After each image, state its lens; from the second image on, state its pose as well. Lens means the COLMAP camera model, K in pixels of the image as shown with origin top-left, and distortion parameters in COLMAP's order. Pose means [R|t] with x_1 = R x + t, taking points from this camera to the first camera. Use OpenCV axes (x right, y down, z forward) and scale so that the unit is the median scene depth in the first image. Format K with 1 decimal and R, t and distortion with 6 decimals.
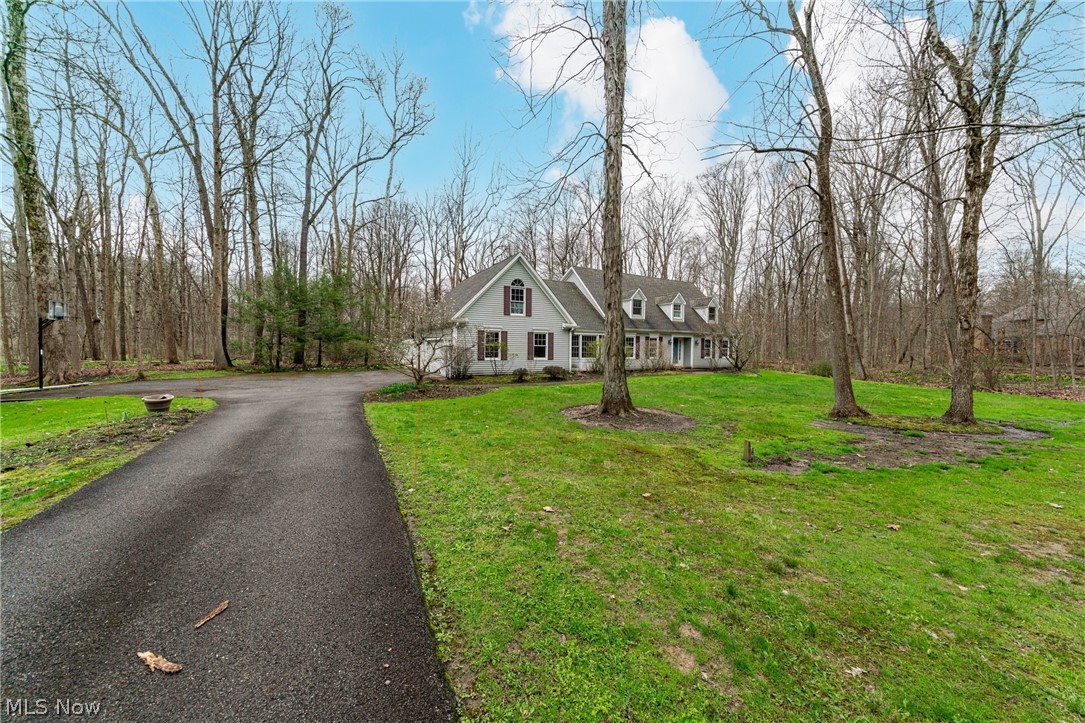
lens RADIAL K [[368.1, 0, 542.5], [0, 368.1, 361.5], [0, 0, 1]] dist [-0.000418, -0.000009]
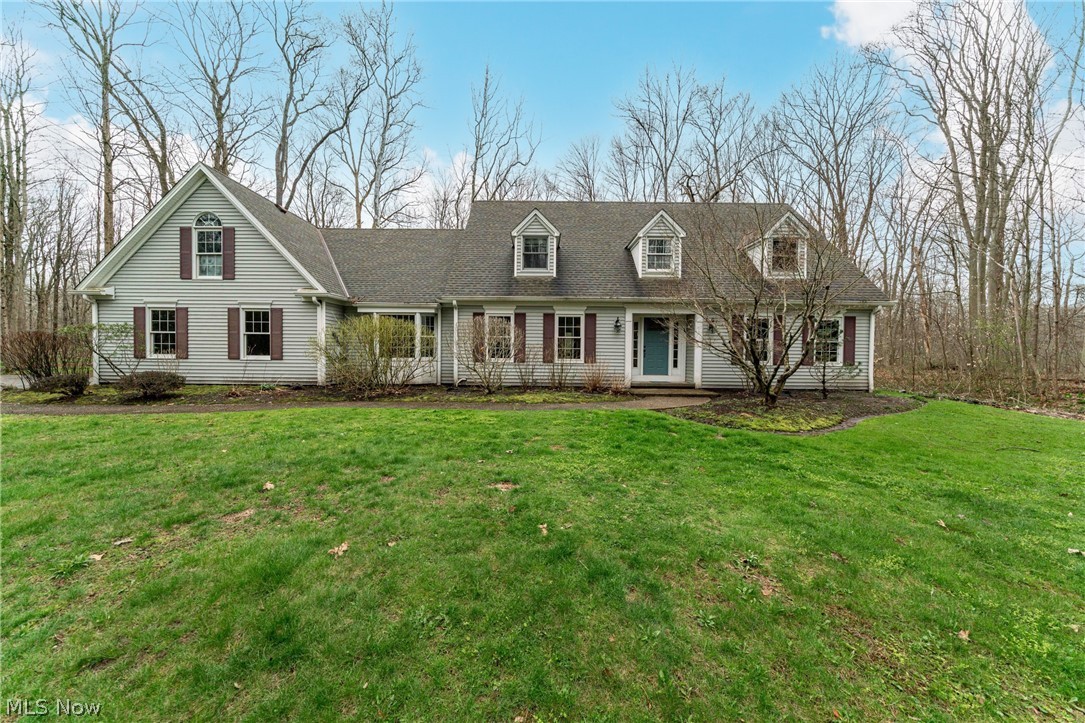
lens RADIAL K [[368.1, 0, 542.5], [0, 368.1, 361.5], [0, 0, 1]] dist [-0.000418, -0.000009]
pose [[0.859076, 0.019642, -0.511471, 0.626092], [-0.022791, 0.999740, 0.000111, -0.010995], [0.511340, 0.011562, 0.859300, 0.747723]]
